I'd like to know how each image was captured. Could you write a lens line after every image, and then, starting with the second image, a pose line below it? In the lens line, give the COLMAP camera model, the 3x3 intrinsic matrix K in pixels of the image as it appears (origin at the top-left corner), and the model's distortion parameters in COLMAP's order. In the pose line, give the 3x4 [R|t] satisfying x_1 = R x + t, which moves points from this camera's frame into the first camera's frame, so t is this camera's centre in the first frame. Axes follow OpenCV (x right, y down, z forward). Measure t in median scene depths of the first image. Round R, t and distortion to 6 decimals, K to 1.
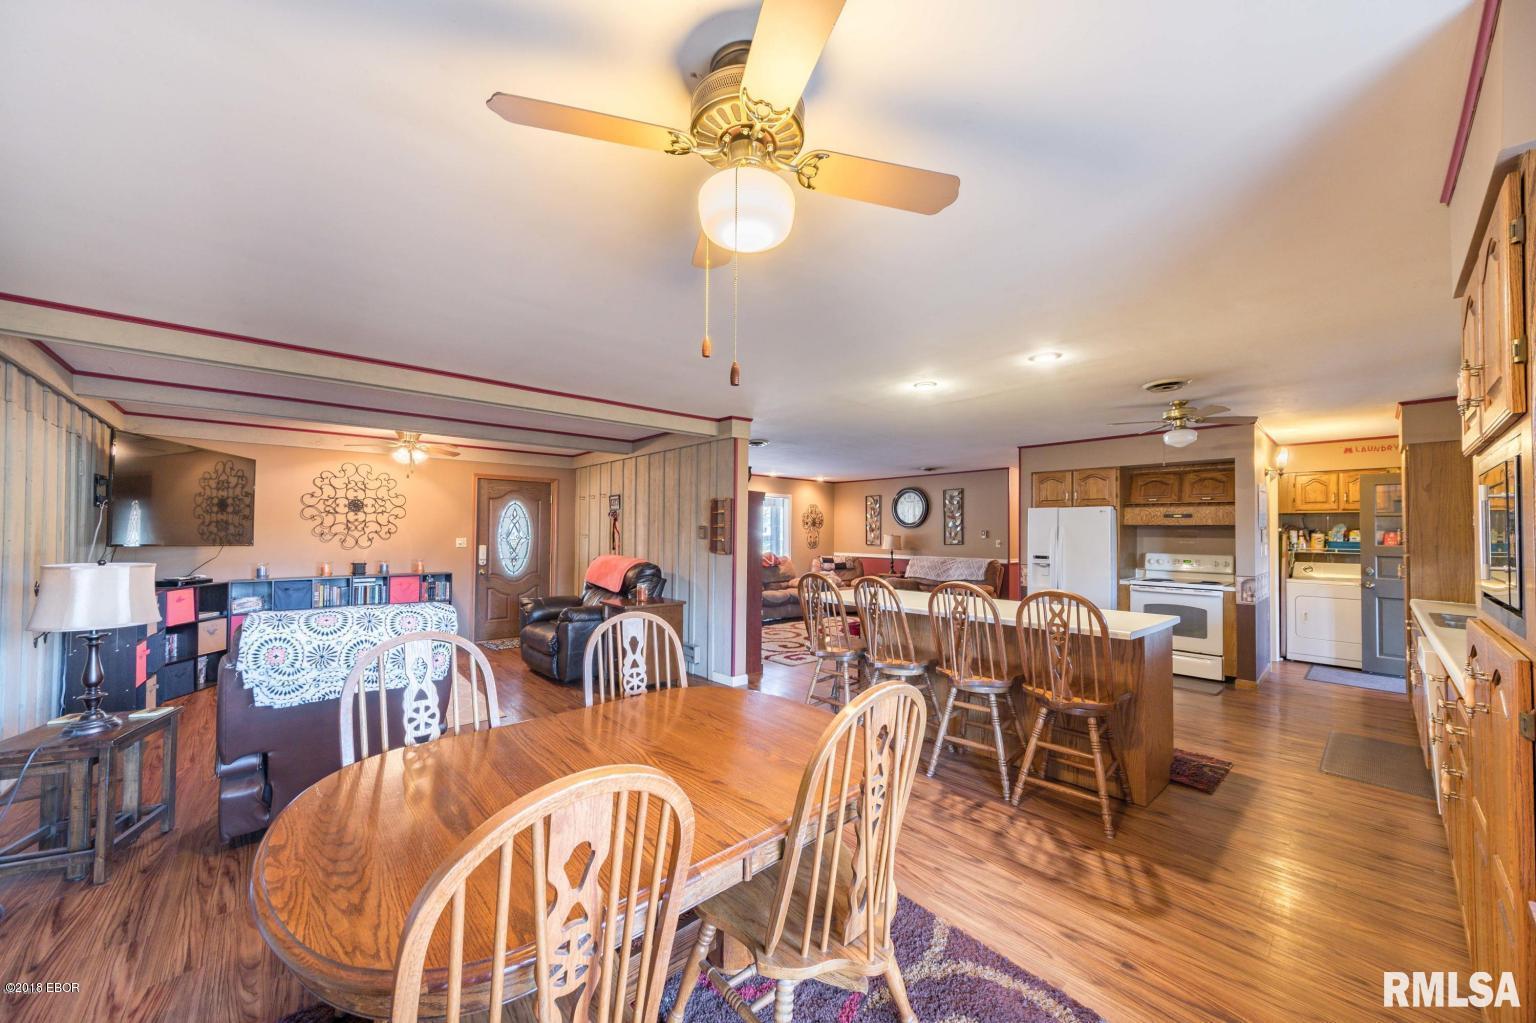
lens RADIAL K [[555.4, 0, 772.2], [0, 555.4, 522.3], [0, 0, 1]] dist [-0.000535, -0.000426]
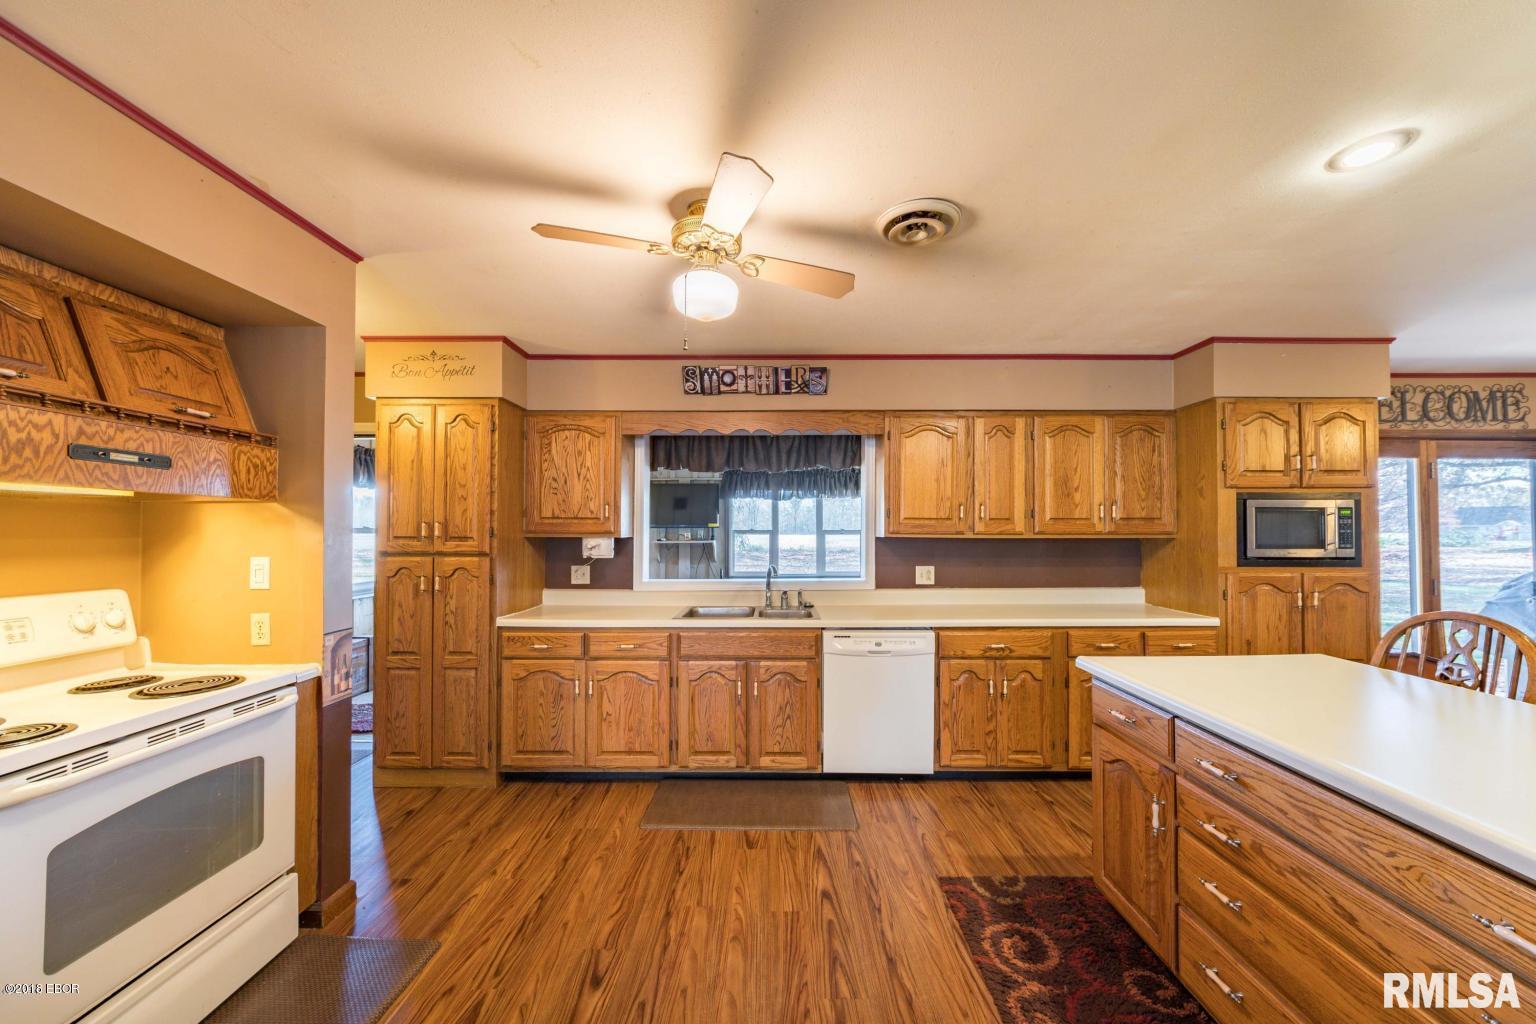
lens RADIAL K [[555.4, 0, 772.2], [0, 555.4, 522.8], [0, 0, 1]] dist [-0.000535, -0.000426]
pose [[-0.735863, 0.000208, 0.677131, 0.242218], [-0.020235, 0.999547, -0.022297, 0.015321], [-0.676828, -0.030109, -0.735525, 0.749835]]
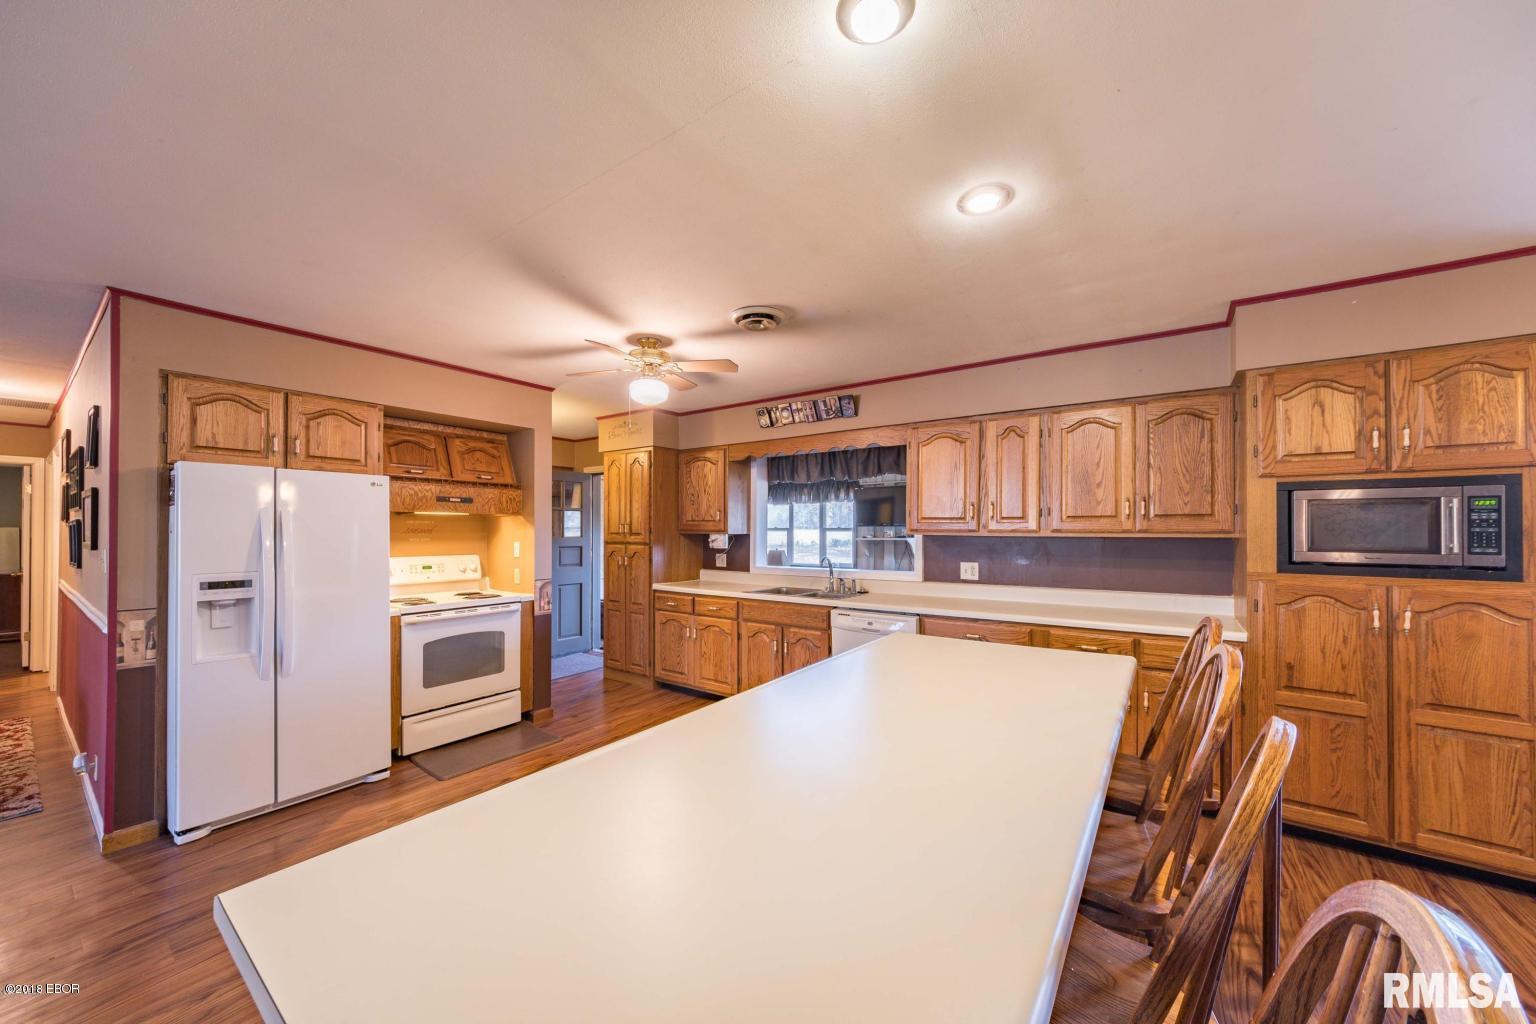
lens RADIAL K [[555.4, 0, 772.2], [0, 555.4, 522.8], [0, 0, 1]] dist [-0.000535, -0.000426]
pose [[-0.208807, 0.001668, 0.977955, -0.000872], [-0.020672, 0.999768, -0.006118, 0.009716], [-0.977738, -0.021494, -0.208724, 0.583942]]
